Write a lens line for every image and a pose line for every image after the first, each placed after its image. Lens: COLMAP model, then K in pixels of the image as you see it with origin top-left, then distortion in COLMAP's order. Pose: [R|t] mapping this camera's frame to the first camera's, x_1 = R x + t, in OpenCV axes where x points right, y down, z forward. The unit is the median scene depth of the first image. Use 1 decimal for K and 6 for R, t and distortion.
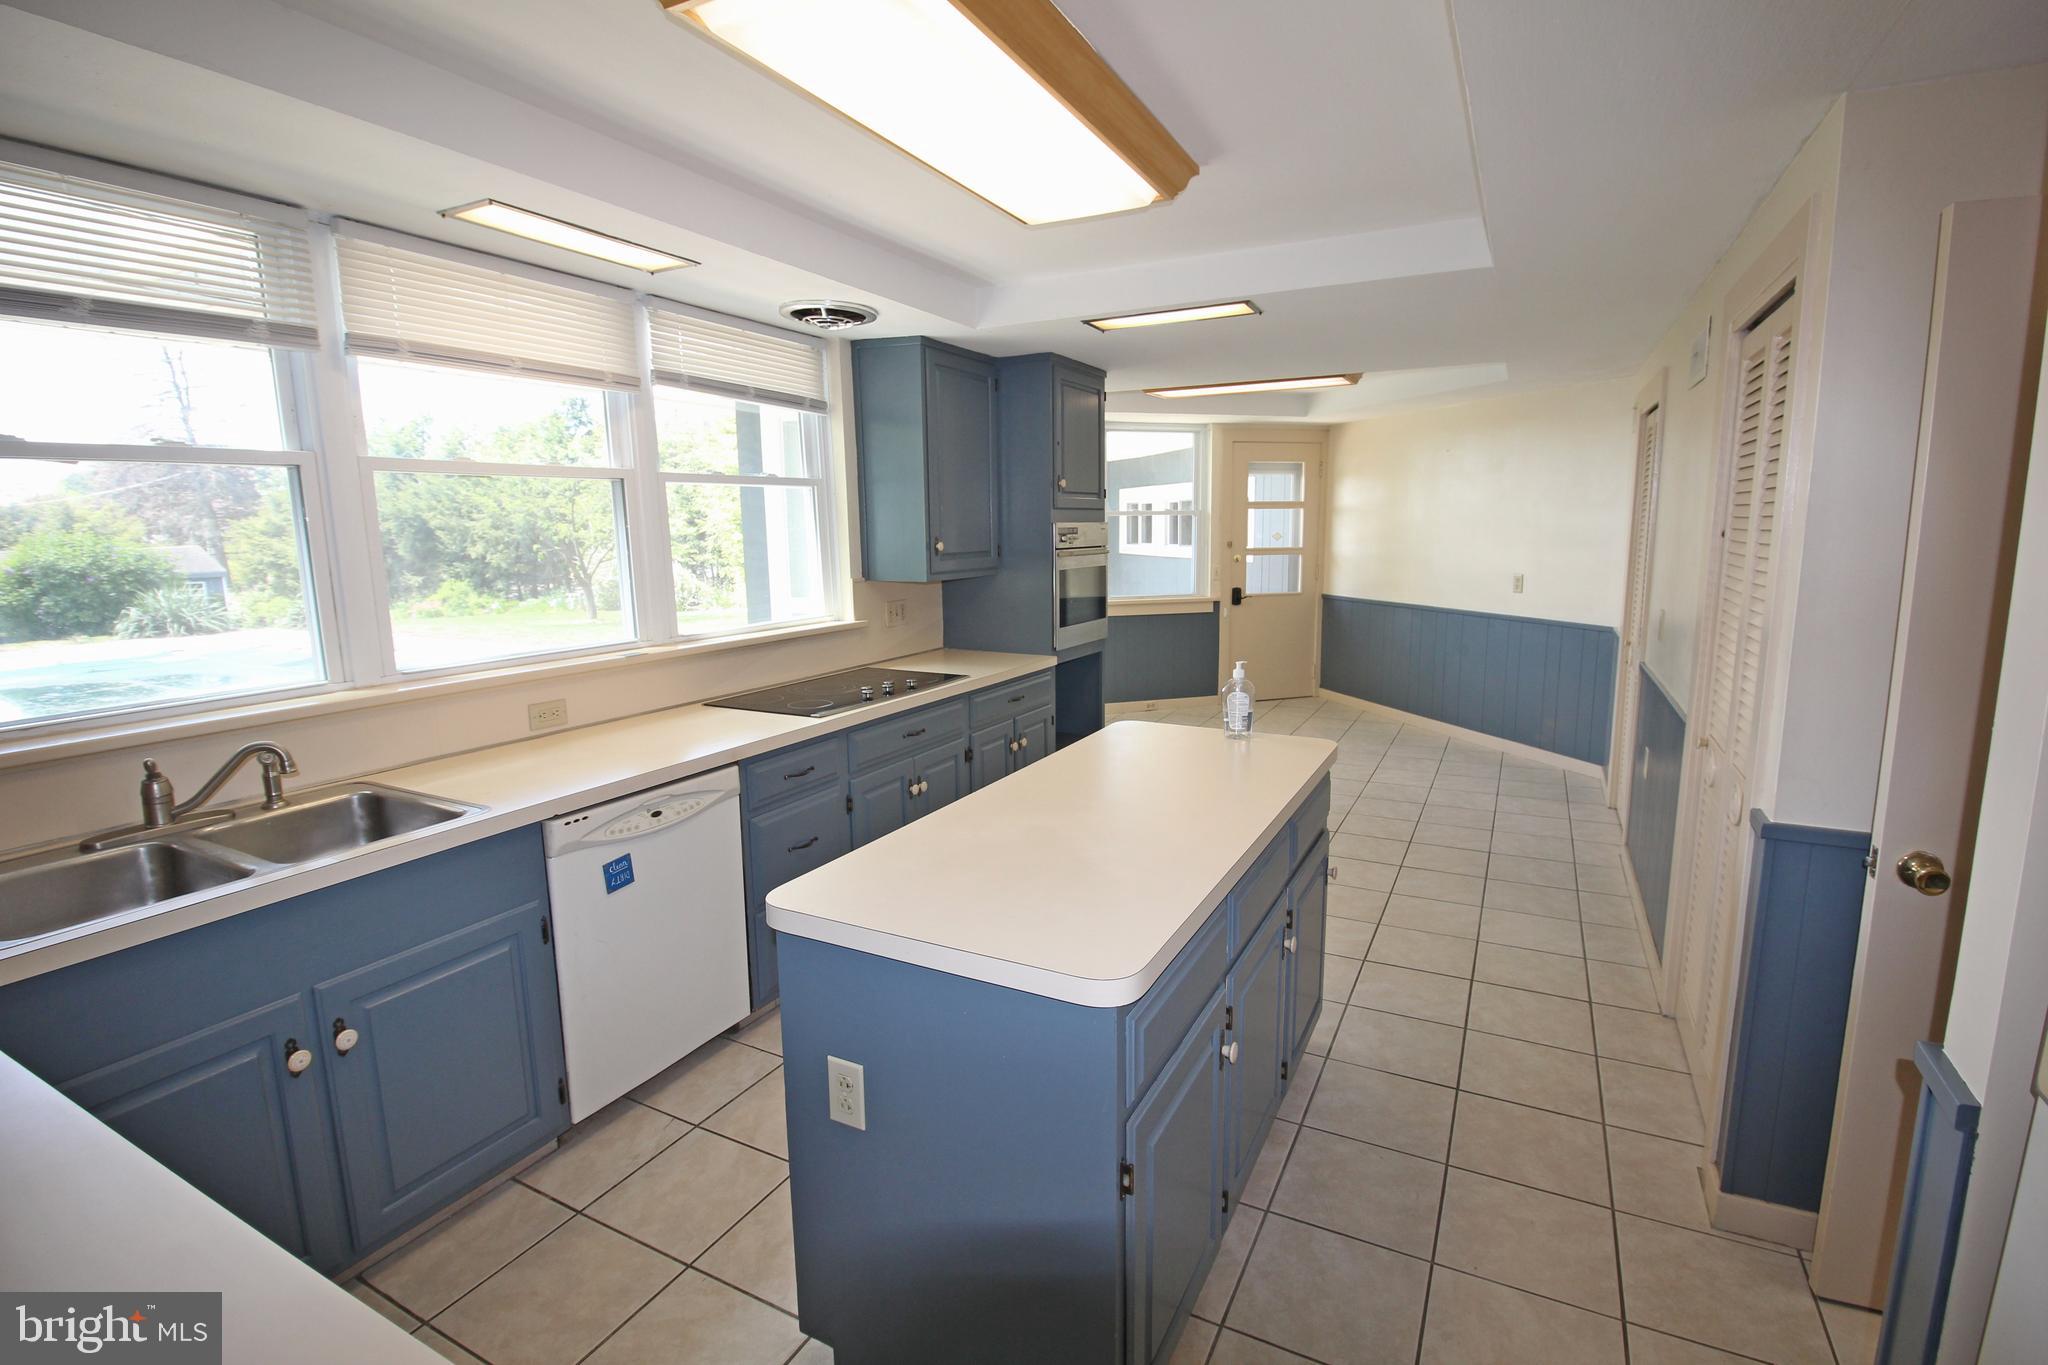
lens RADIAL K [[951.0, 0, 1039.5], [0, 951.0, 677.7], [0, 0, 1]] dist [-0.003050, -0.010550]
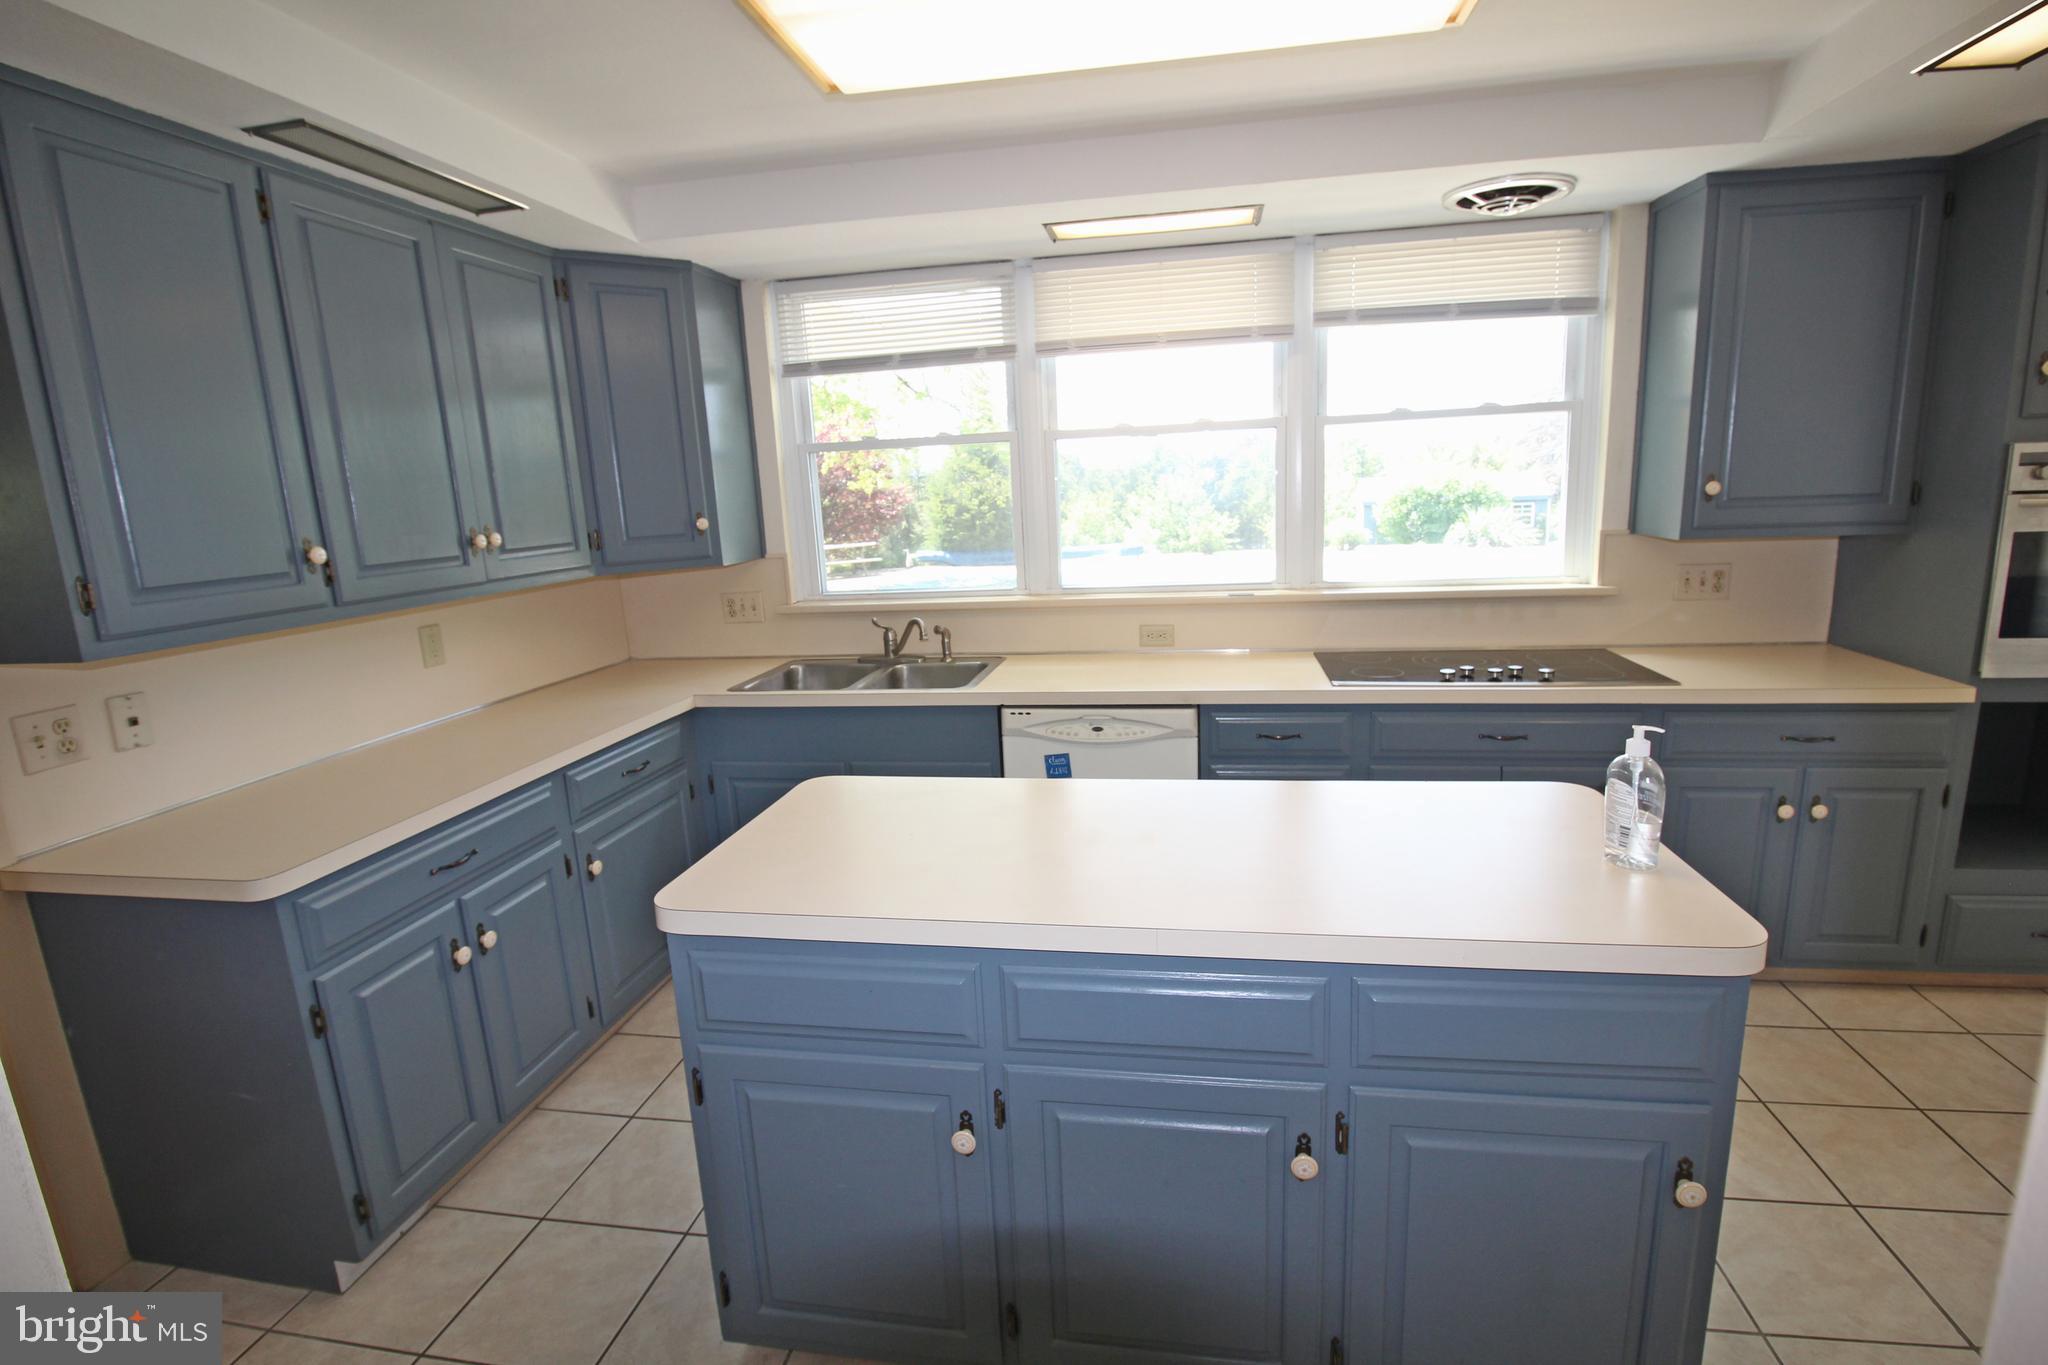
lens RADIAL K [[951.0, 0, 1045.8], [0, 951.0, 672.2], [0, 0, 1]] dist [-0.003050, -0.010550]
pose [[0.300591, 0.183406, -0.935953, 0.477510], [-0.112566, 0.981300, 0.156141, -0.072767], [0.947087, 0.058421, 0.315615, 0.410443]]
